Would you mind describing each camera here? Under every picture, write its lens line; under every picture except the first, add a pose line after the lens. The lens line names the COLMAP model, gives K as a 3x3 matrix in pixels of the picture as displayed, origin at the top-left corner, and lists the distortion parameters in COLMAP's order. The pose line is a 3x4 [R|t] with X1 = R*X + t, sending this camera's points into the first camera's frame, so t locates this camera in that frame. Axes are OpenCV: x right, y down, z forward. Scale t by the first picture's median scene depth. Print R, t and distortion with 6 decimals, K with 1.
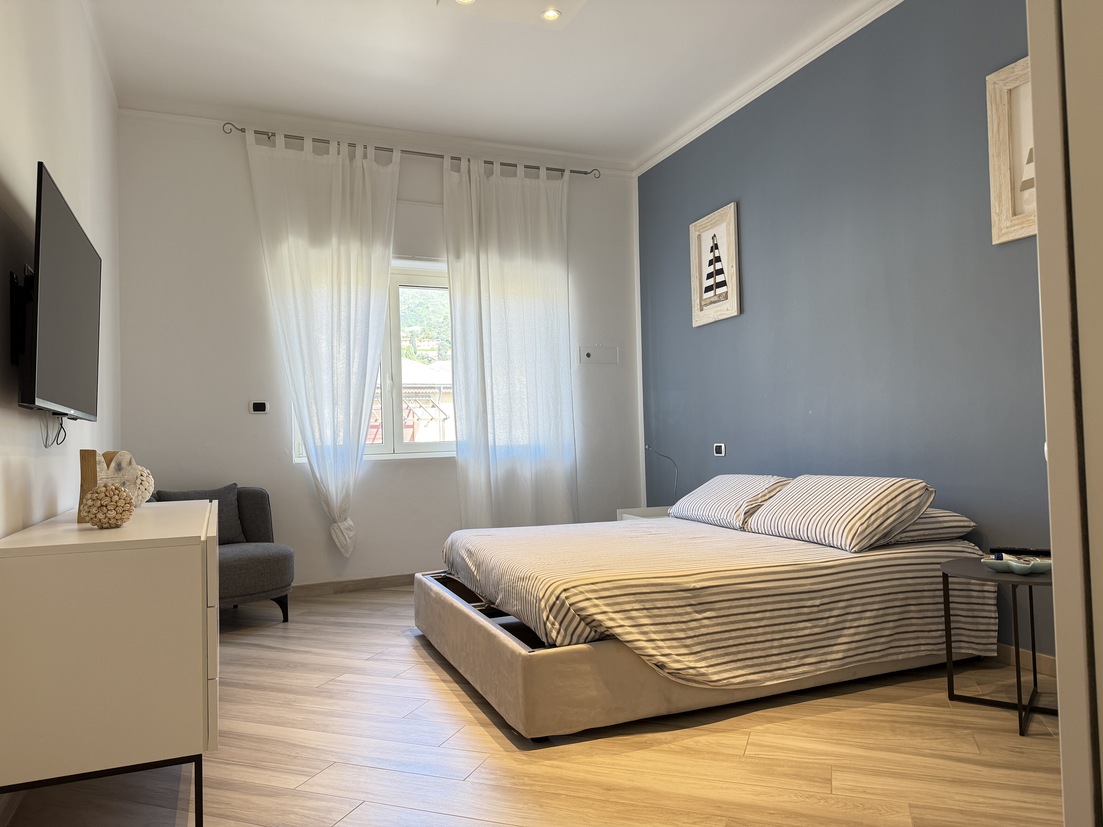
lens RADIAL K [[773.4, 0, 557.2], [0, 773.4, 413.2], [0, 0, 1]] dist [0.064279, -0.075982]
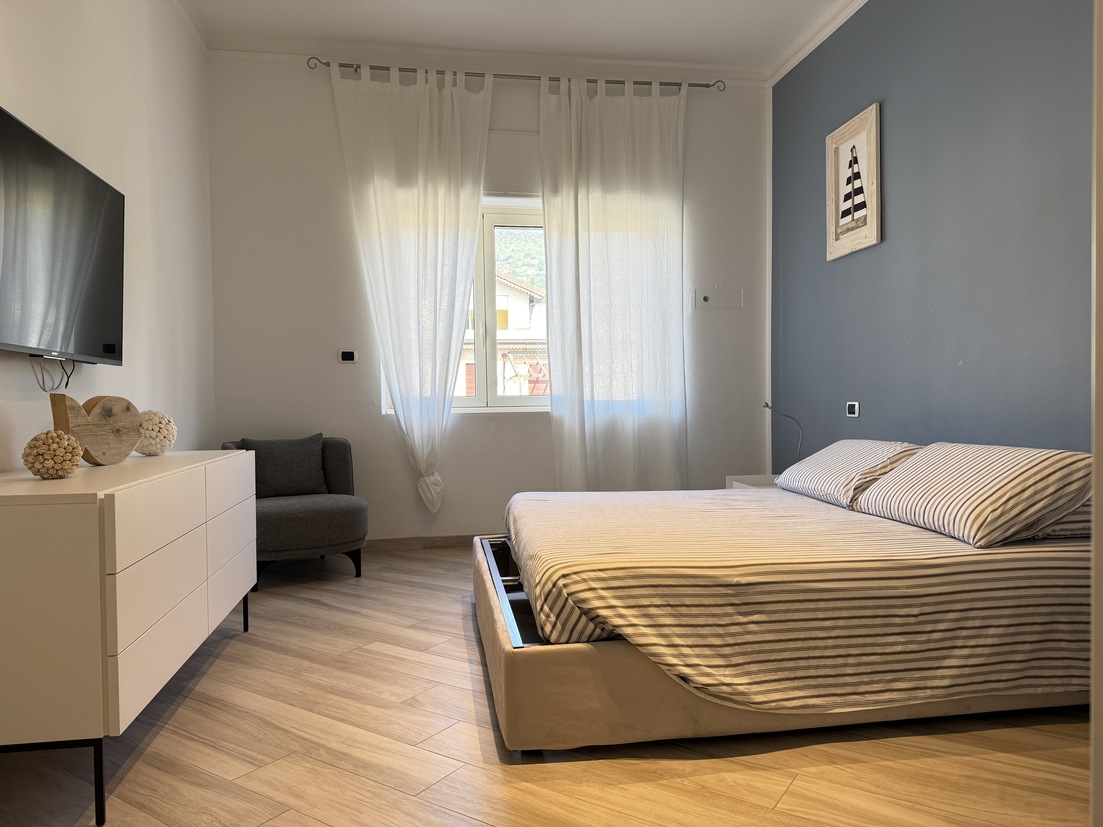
lens RADIAL K [[773.4, 0, 551.2], [0, 773.4, 420.9], [0, 0, 1]] dist [0.064279, -0.075982]
pose [[0.971859, 0.021843, -0.234547, 0.113093], [-0.006239, 0.997729, 0.067068, 0.007001], [0.235479, -0.063718, 0.969788, 0.134820]]
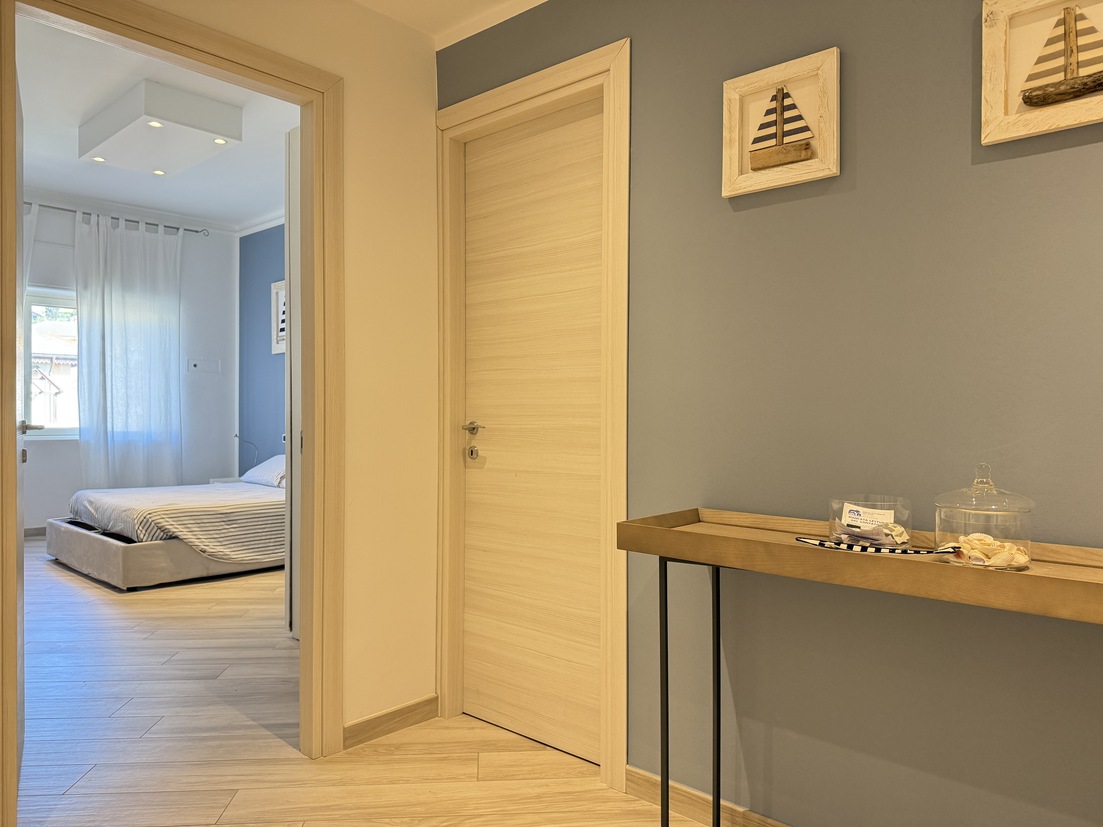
lens RADIAL K [[773.4, 0, 541.7], [0, 773.4, 412.1], [0, 0, 1]] dist [0.064279, -0.075982]
pose [[0.914786, 0.032499, 0.402630, 0.067786], [-0.042090, 0.999001, 0.014994, -0.056962], [-0.401740, -0.030663, 0.915240, -0.709201]]
